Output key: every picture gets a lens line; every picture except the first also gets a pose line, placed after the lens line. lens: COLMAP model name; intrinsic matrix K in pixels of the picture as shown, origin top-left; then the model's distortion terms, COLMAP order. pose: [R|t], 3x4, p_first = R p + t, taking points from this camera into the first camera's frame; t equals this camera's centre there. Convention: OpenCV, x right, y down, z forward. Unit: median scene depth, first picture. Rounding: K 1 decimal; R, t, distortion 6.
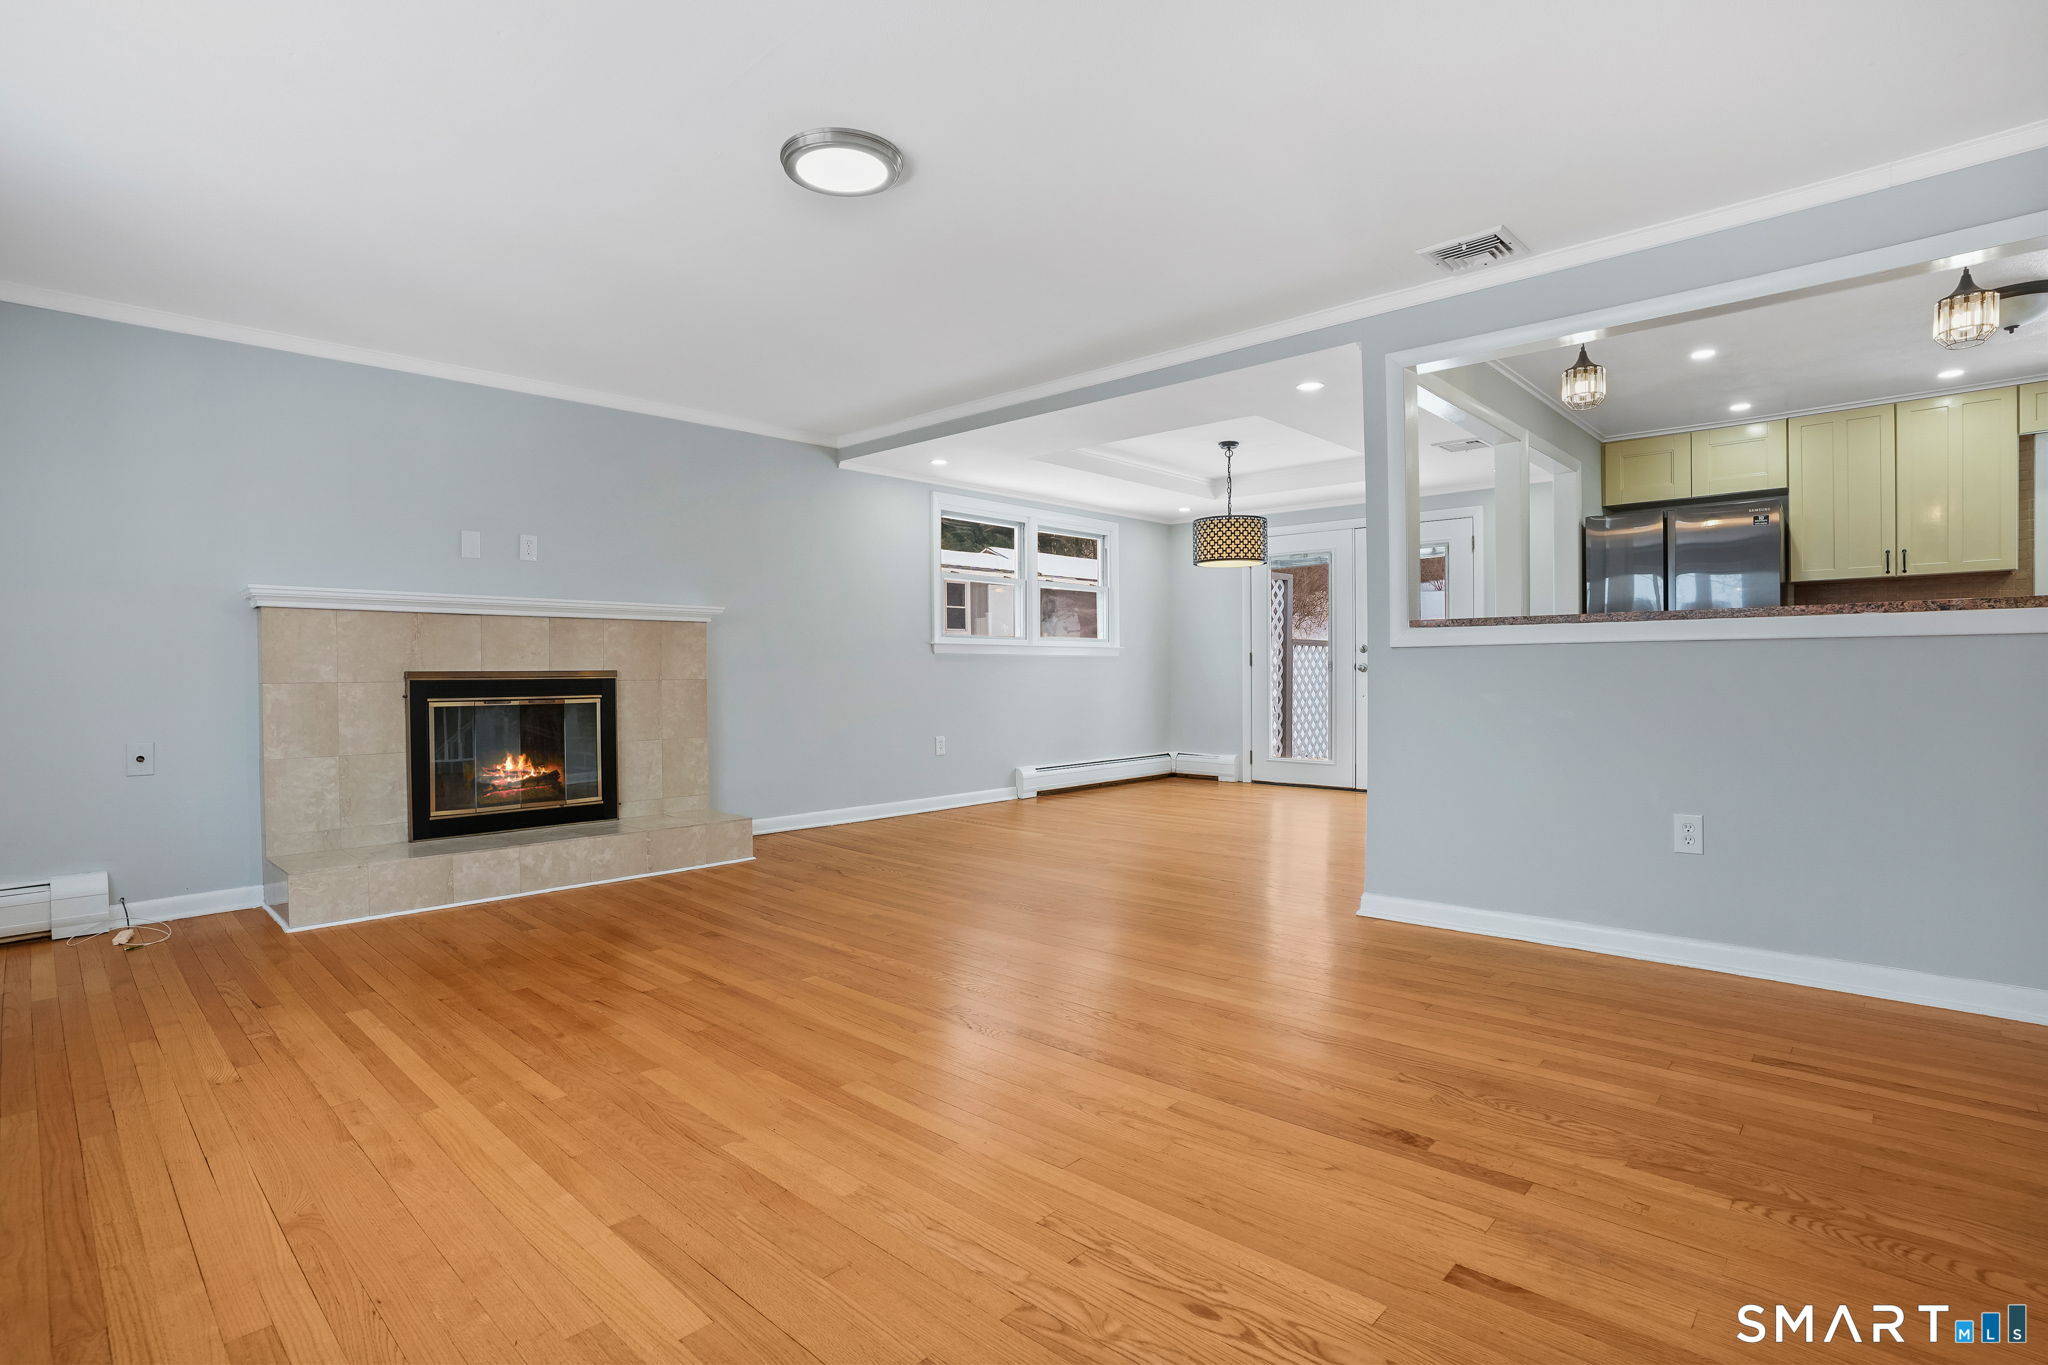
lens RADIAL K [[988.0, 0, 1024.0], [0, 988.0, 682.5], [0, 0, 1]] dist [-0.043915, 0.001310]
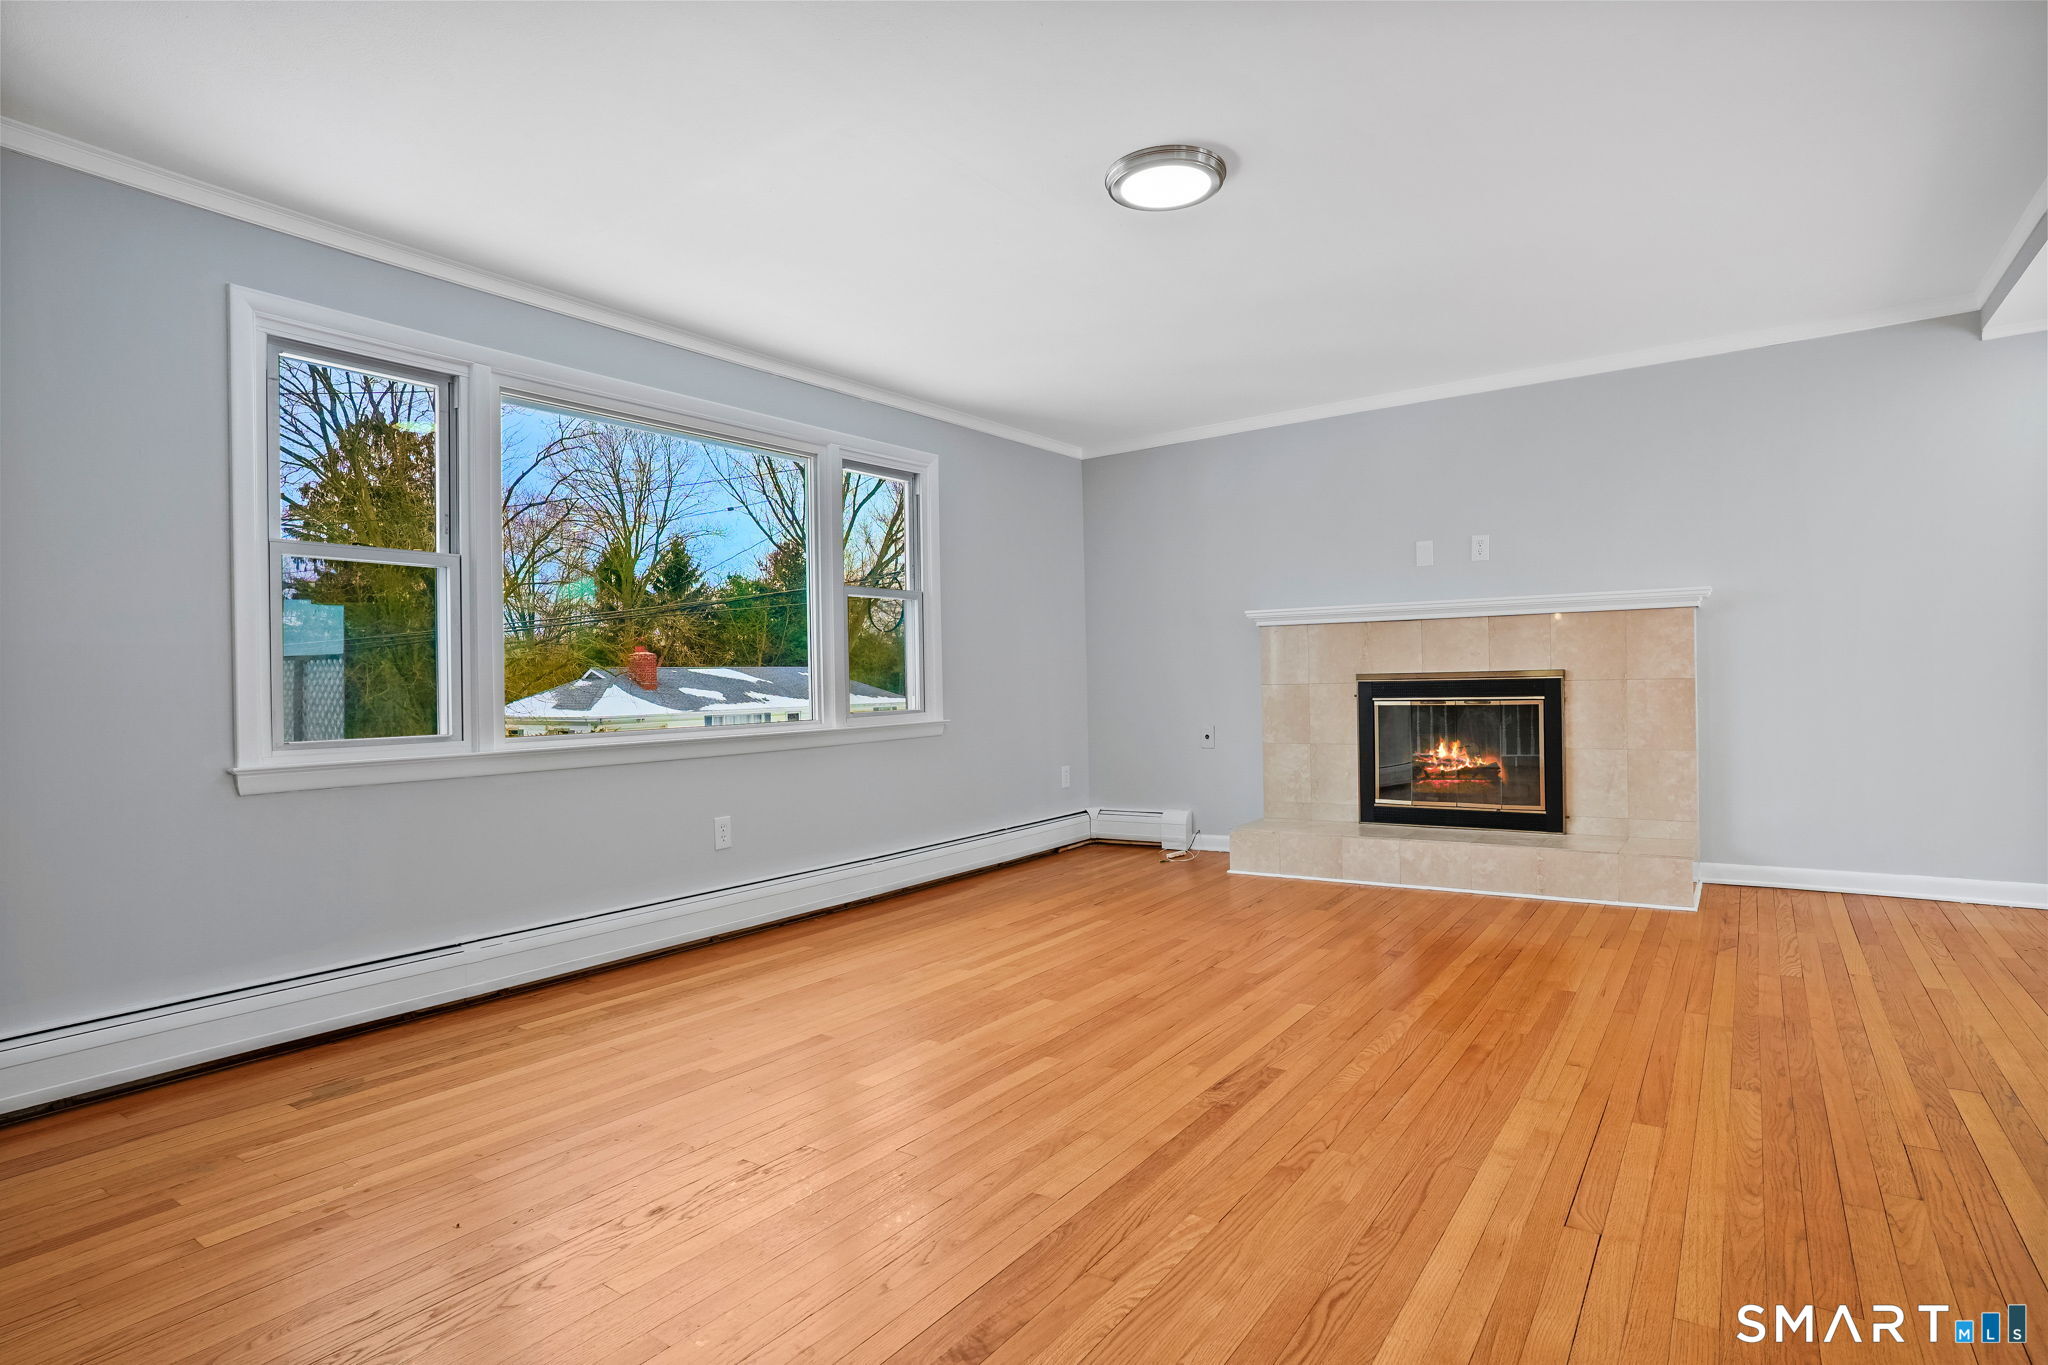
lens RADIAL K [[1045.1, 0, 1030.0], [0, 1045.1, 688.3], [0, 0, 1]] dist [-0.044532, 0.000736]
pose [[0.153935, 0.008943, -0.988040, 0.531204], [0.009802, 0.999896, 0.010577, -0.011610], [0.988032, -0.011313, 0.153832, 0.434746]]
